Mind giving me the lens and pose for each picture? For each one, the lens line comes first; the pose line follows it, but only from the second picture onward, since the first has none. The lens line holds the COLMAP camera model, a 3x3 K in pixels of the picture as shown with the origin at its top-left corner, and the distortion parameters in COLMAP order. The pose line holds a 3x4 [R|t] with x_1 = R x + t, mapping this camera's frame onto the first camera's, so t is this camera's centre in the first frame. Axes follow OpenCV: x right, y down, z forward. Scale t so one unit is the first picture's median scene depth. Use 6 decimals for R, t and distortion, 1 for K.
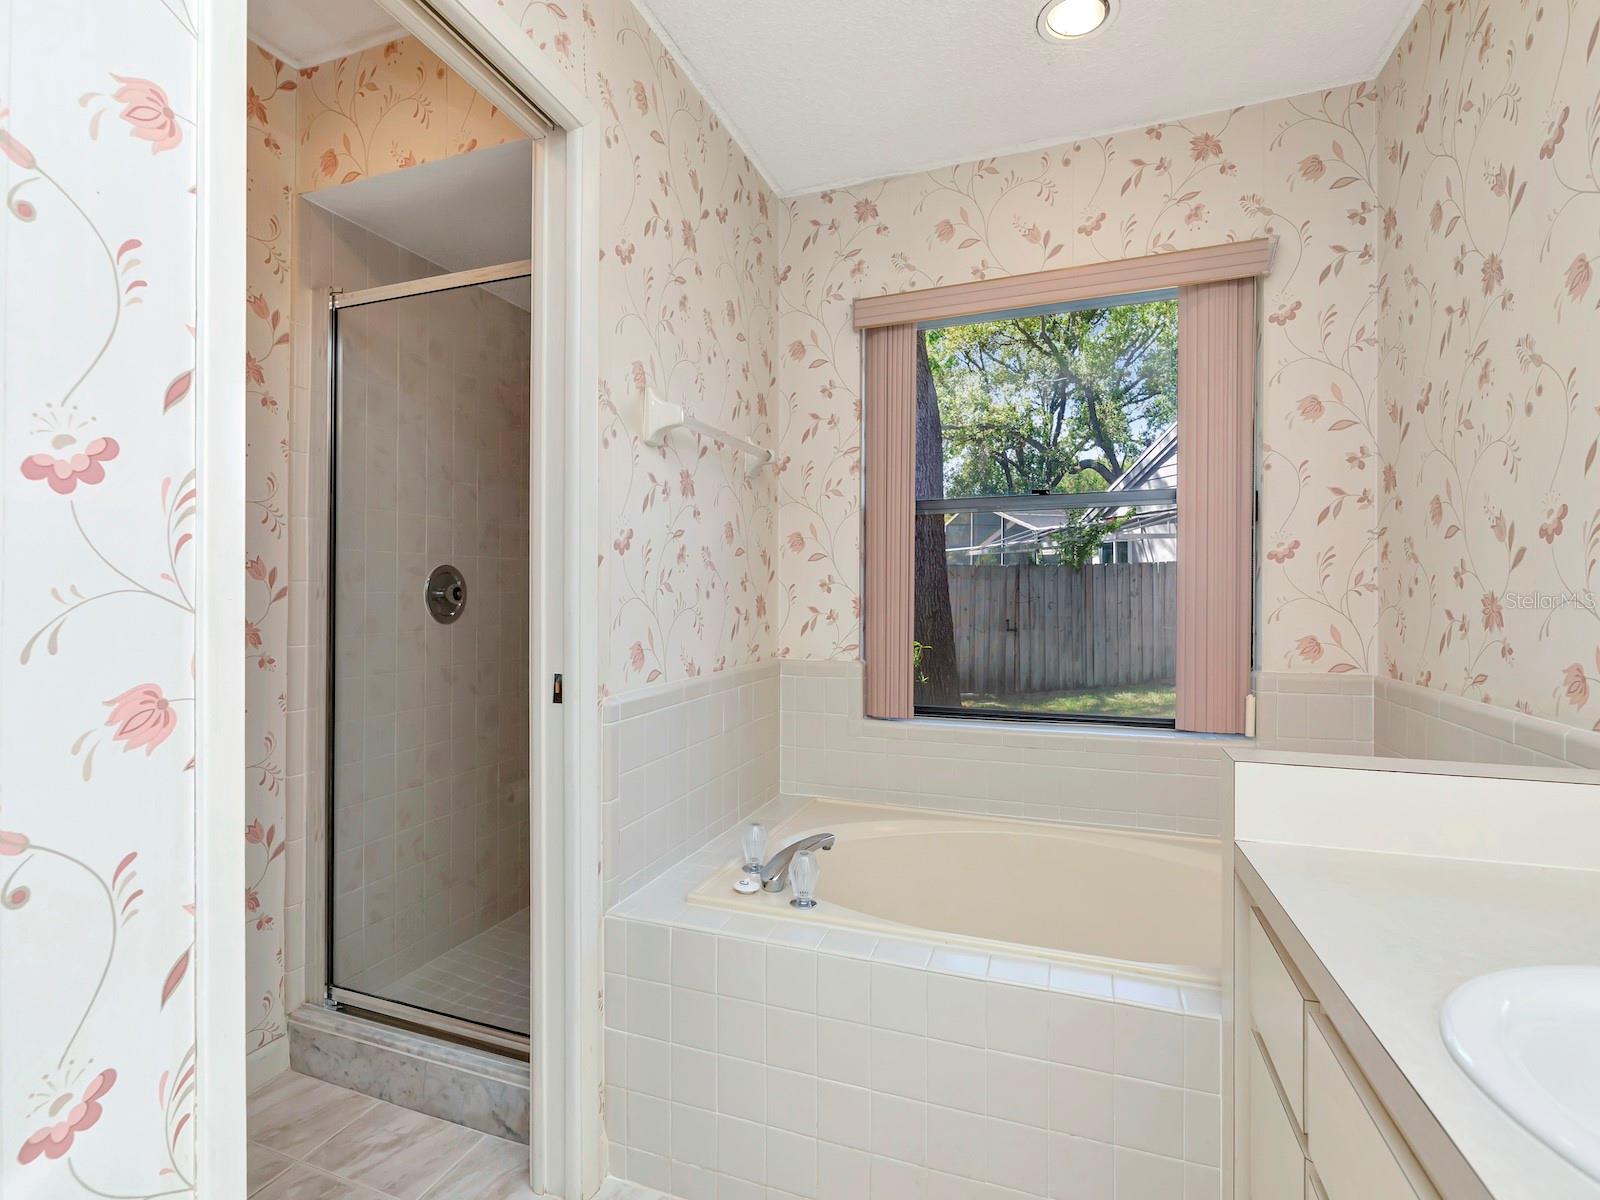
lens RADIAL K [[753.8, 0, 795.1], [0, 753.8, 592.1], [0, 0, 1]] dist [-0.002253, 0.000235]
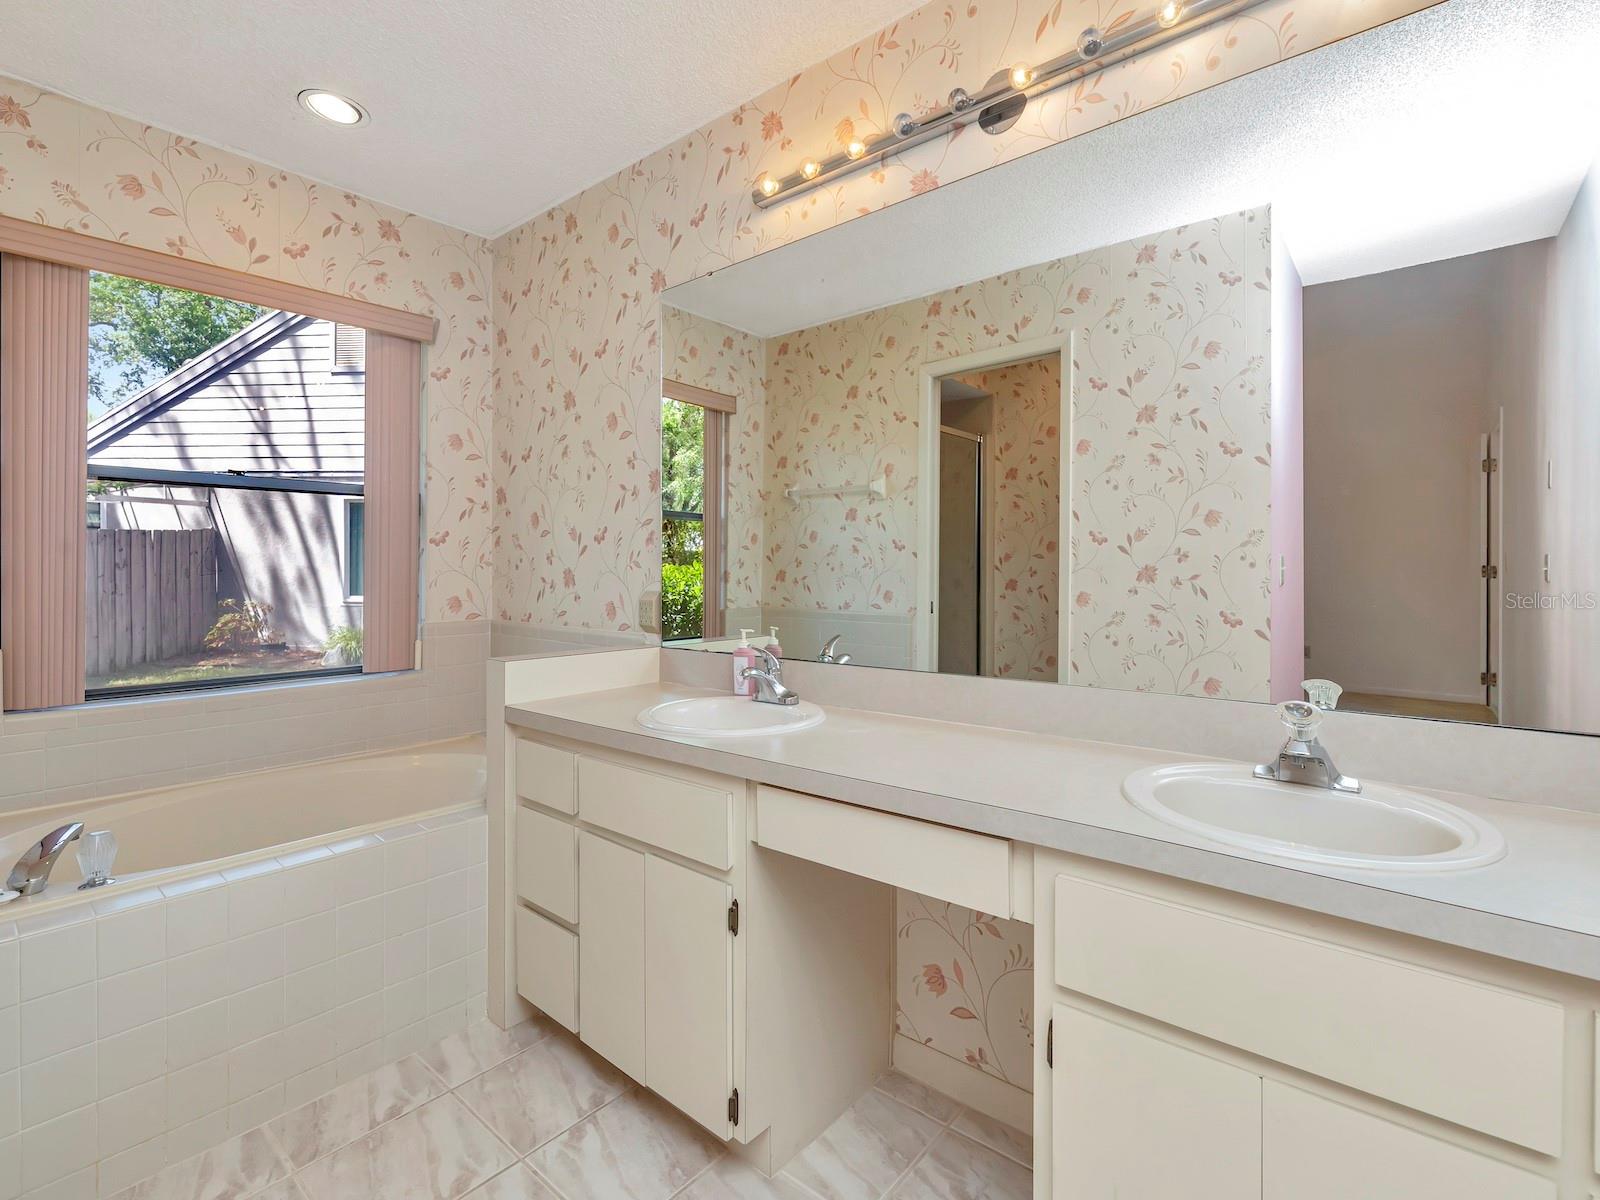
lens RADIAL K [[753.8, 0, 802.9], [0, 753.8, 585.0], [0, 0, 1]] dist [-0.002253, 0.000235]
pose [[0.343168, -0.019396, 0.939074, -0.474241], [-0.007135, 0.999704, 0.023256, -0.003082], [-0.939247, -0.014681, 0.342928, -0.153743]]
